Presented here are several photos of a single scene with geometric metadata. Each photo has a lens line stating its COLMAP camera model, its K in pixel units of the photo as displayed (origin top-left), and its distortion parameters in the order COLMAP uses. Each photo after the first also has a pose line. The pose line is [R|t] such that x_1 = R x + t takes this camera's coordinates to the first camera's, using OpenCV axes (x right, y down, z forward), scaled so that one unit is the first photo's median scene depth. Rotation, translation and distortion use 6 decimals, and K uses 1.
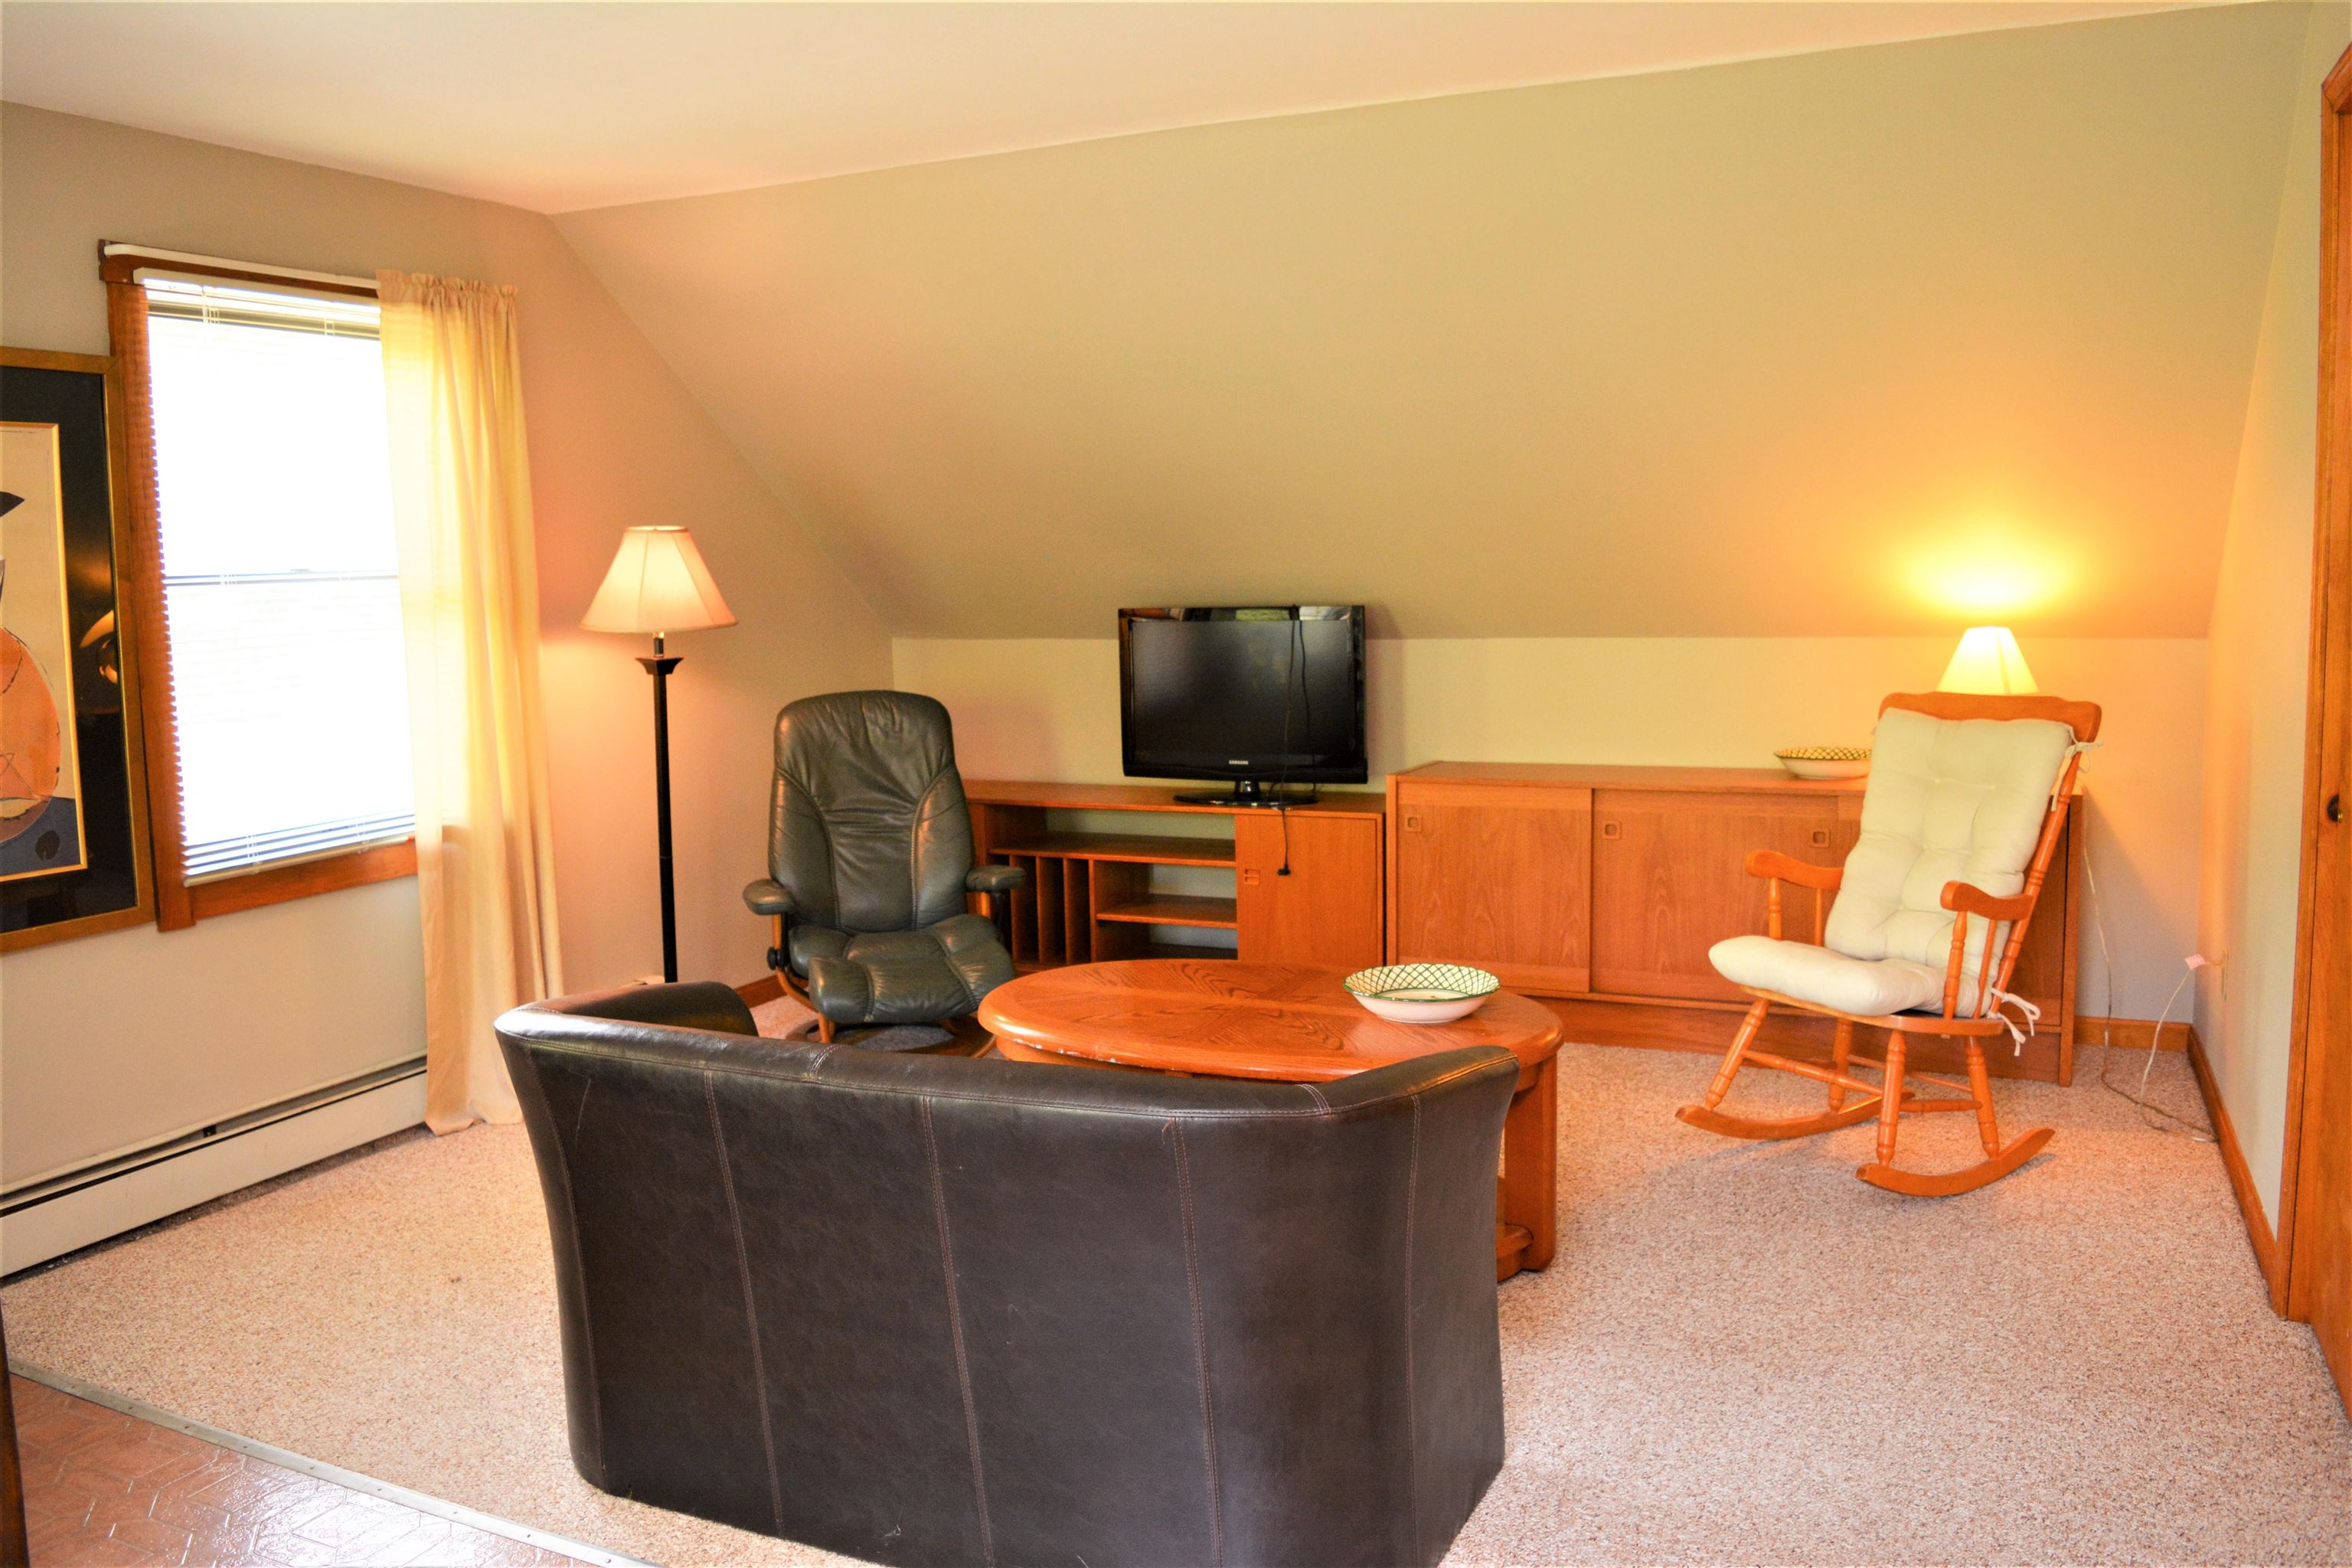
lens RADIAL K [[1826.0, 0, 1176.0], [0, 1826.0, 784.0], [0, 0, 1]] dist [-0.088302, 0.004768]
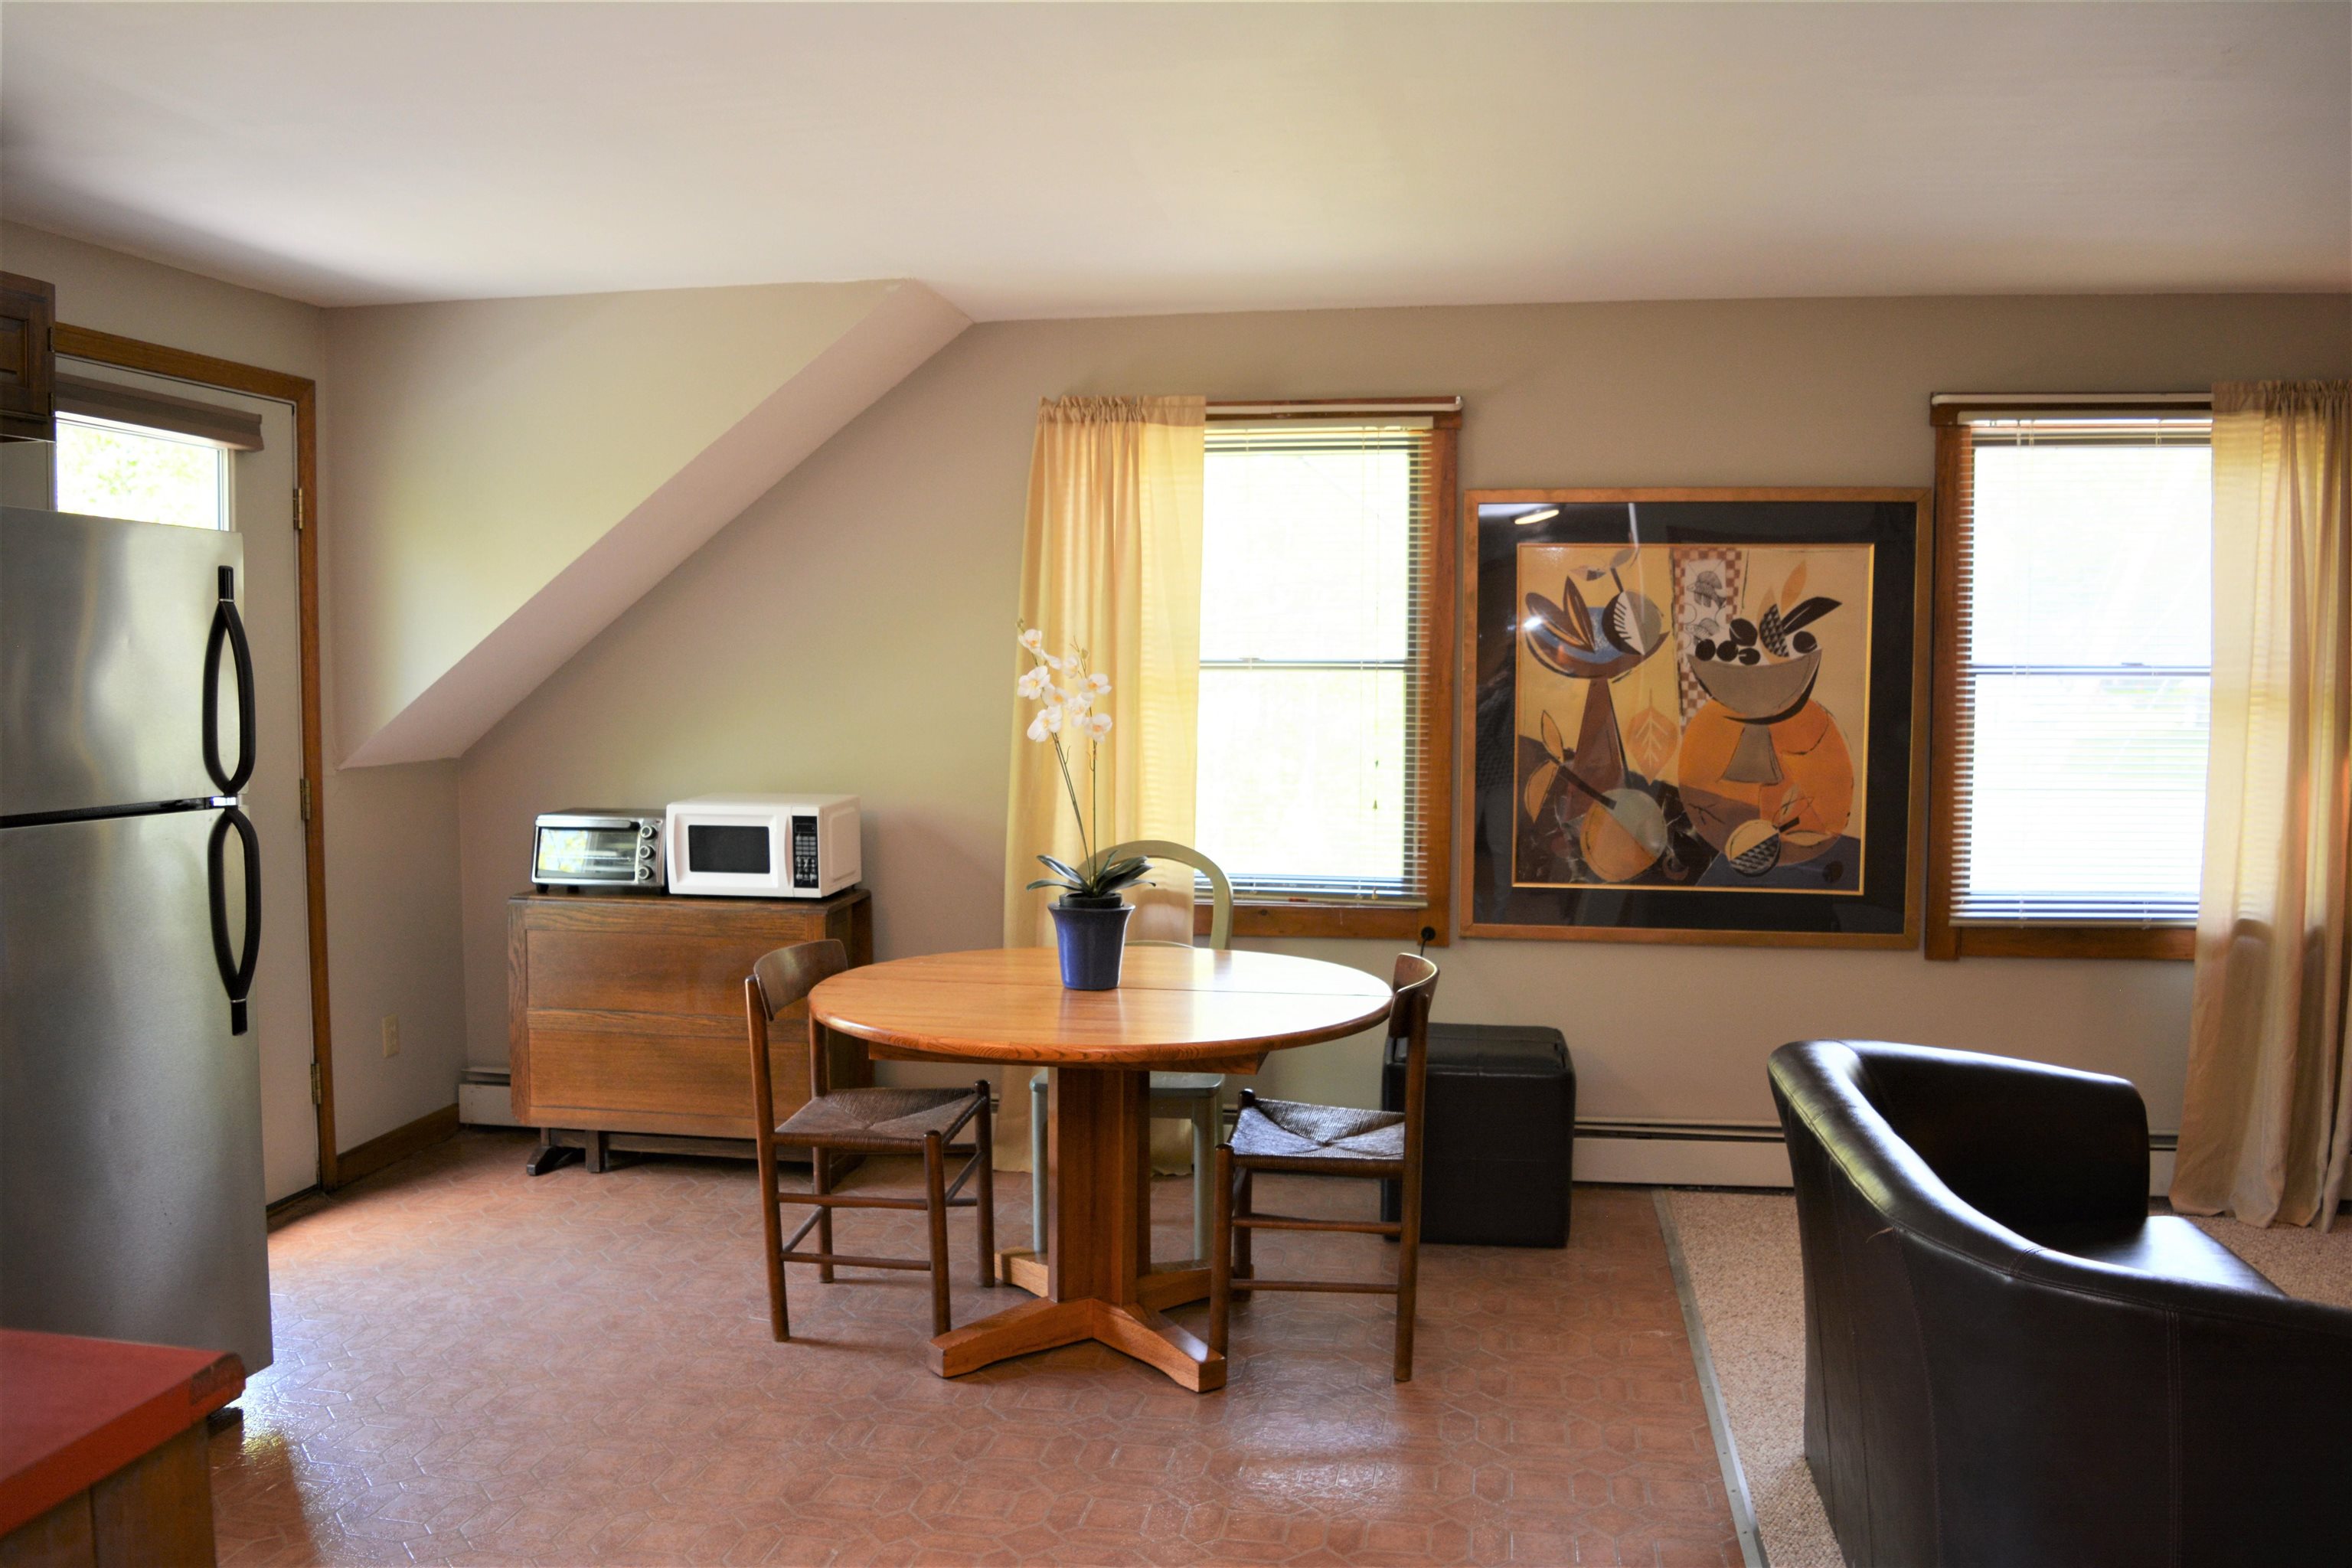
lens RADIAL K [[1826.0, 0, 1176.0], [0, 1826.0, 784.0], [0, 0, 1]] dist [-0.088302, 0.004768]
pose [[0.266891, 0.081938, -0.960237, 0.461616], [-0.121063, 0.991337, 0.050943, -0.035582], [0.956093, 0.102653, 0.274498, 0.166806]]
